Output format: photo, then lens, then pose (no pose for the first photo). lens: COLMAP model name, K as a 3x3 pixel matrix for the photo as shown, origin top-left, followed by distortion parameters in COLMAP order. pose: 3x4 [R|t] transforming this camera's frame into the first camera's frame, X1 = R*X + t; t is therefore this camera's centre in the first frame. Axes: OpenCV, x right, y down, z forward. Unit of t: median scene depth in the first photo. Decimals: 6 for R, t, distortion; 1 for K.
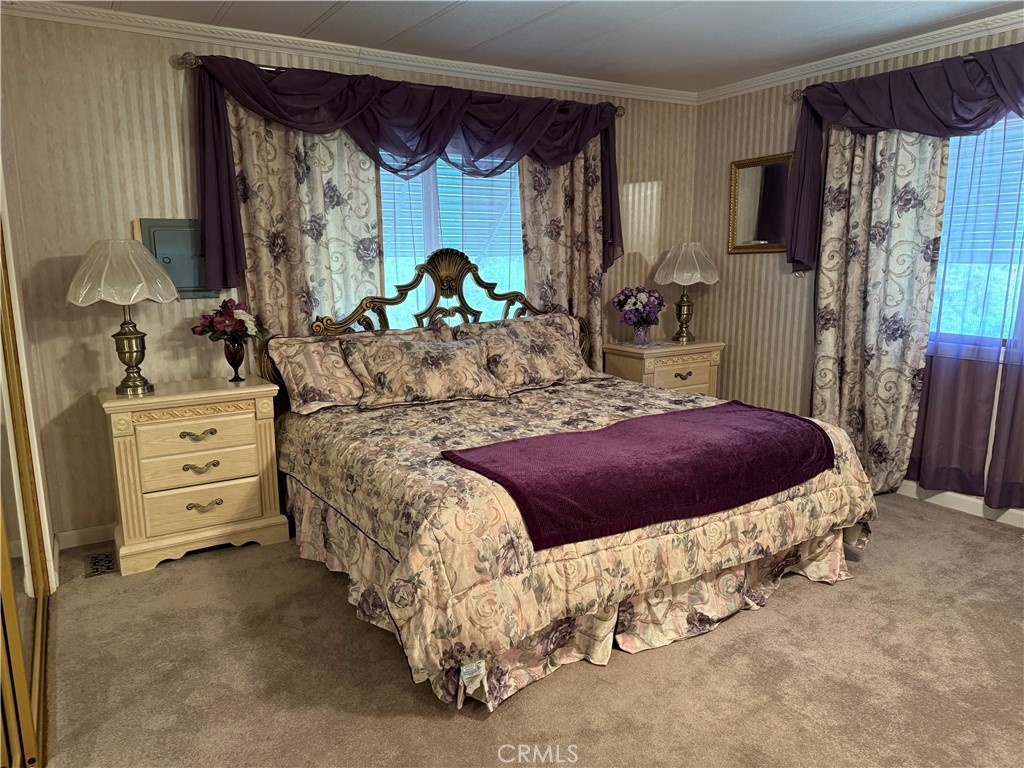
lens RADIAL K [[721.9, 0, 512.0], [0, 721.9, 384.0], [0, 0, 1]] dist [0.083972, -0.126024]
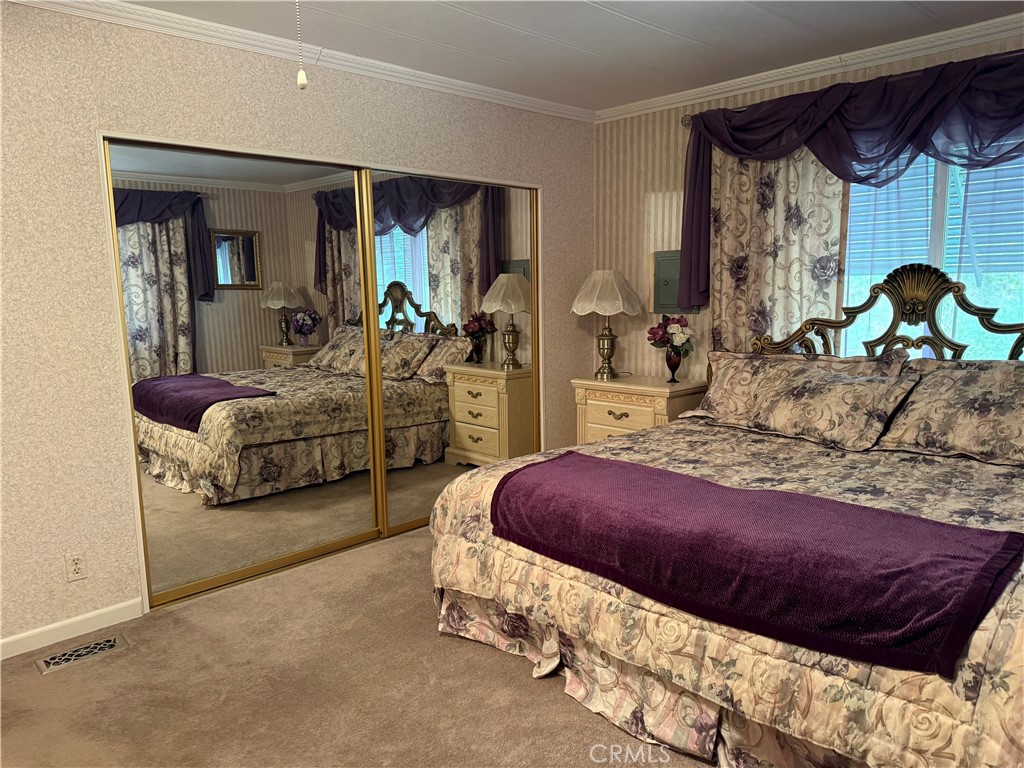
lens RADIAL K [[721.9, 0, 512.0], [0, 721.9, 384.0], [0, 0, 1]] dist [0.083972, -0.126024]
pose [[0.207899, 0.135804, -0.968677, 0.728728], [-0.147092, 0.983394, 0.106298, -0.089099], [0.967027, 0.120385, 0.224423, 0.466671]]
